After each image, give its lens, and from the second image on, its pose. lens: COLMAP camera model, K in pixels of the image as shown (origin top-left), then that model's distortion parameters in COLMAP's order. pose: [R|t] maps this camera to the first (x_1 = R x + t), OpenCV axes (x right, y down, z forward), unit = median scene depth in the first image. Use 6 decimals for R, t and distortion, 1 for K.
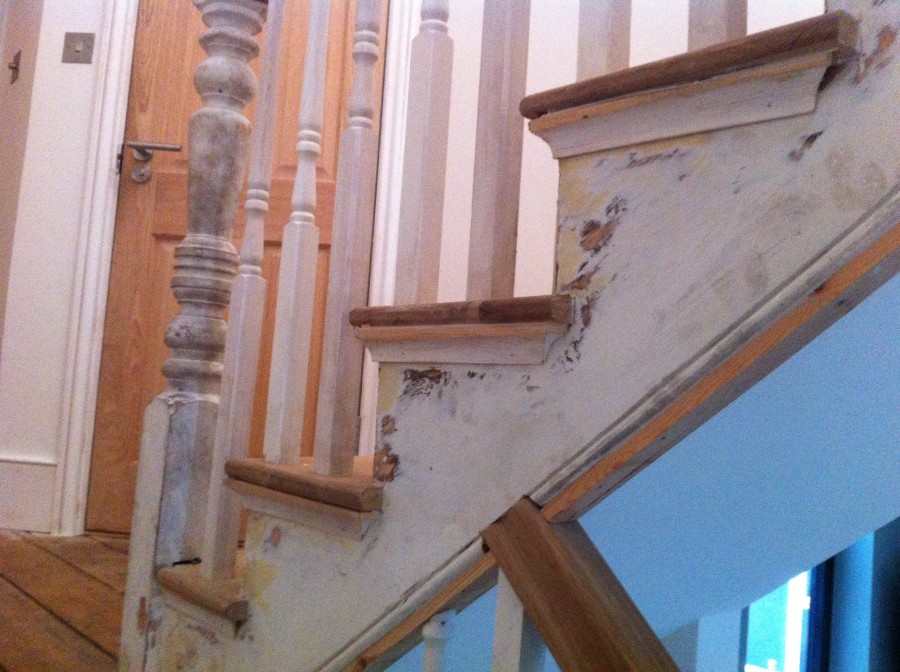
lens RADIAL K [[855.5, 0, 450.0], [0, 855.5, 336.0], [0, 0, 1]] dist [0.126668, -0.350798]
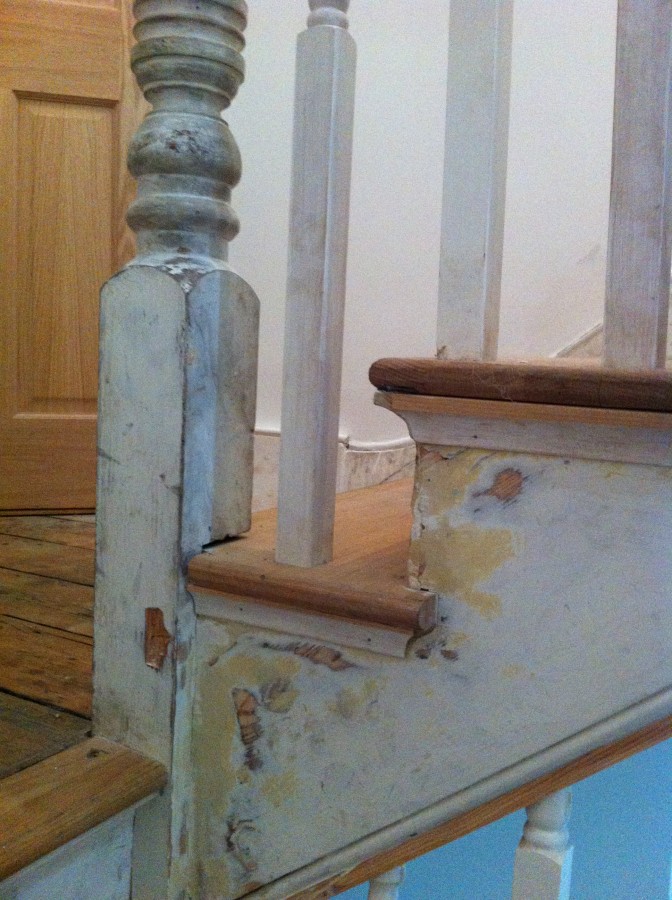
lens RADIAL K [[855.5, 0, 338.4], [0, 855.5, 446.8], [0, 0, 1]] dist [0.126668, -0.350798]
pose [[0.945169, -0.065704, 0.319905, -0.414796], [0.004118, 0.981873, 0.189495, 0.084145], [-0.326557, -0.177787, 0.928306, 0.434555]]
